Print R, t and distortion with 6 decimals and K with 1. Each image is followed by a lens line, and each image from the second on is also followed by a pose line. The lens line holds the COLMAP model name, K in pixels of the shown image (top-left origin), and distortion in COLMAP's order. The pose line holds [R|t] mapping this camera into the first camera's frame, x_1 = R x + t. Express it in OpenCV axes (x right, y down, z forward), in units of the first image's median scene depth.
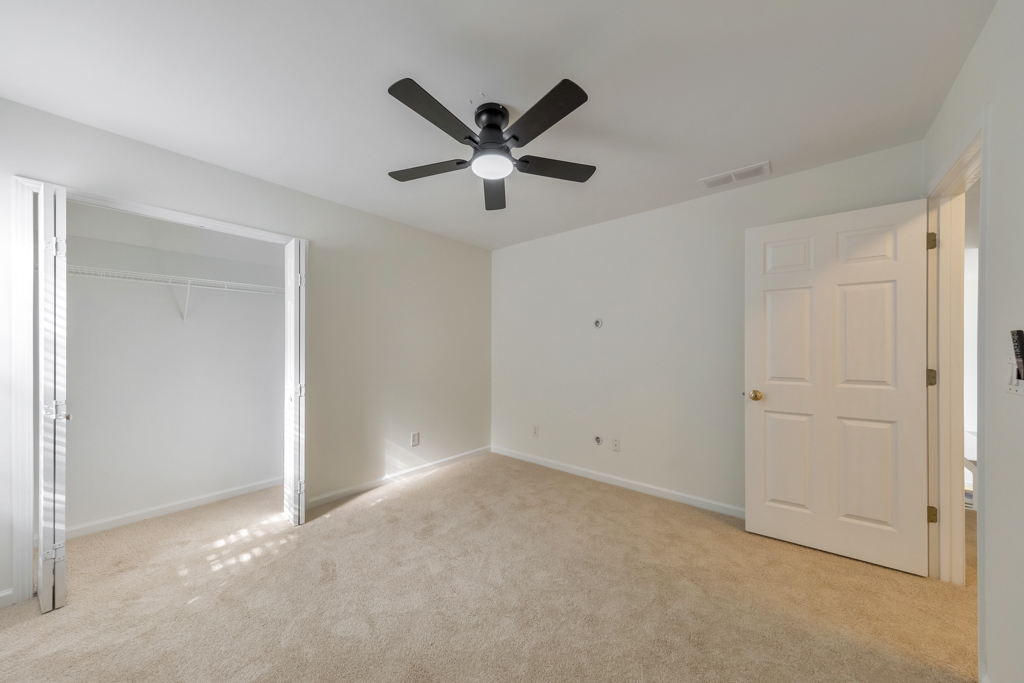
lens RADIAL K [[348.7, 0, 519.4], [0, 348.7, 346.7], [0, 0, 1]] dist [0.008132, -0.000441]
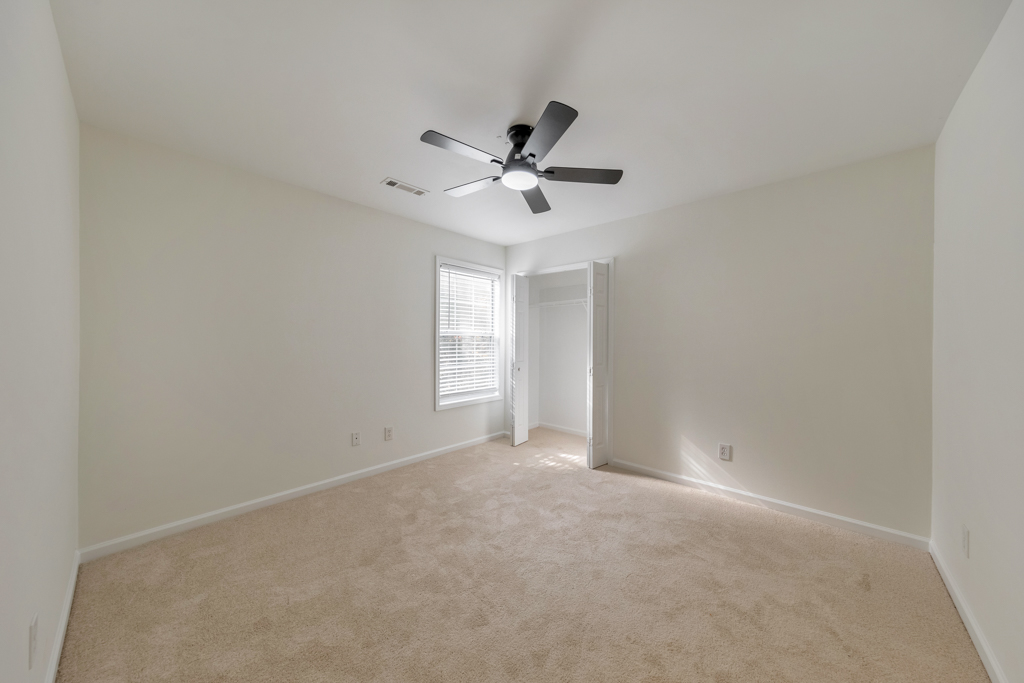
lens RADIAL K [[348.7, 0, 515.6], [0, 348.7, 344.8], [0, 0, 1]] dist [0.008132, -0.000441]
pose [[-0.040962, 0.007381, -0.999133, 0.803298], [-0.002331, 0.999969, 0.007483, 0.010459], [0.999158, 0.002635, -0.040944, 0.796515]]
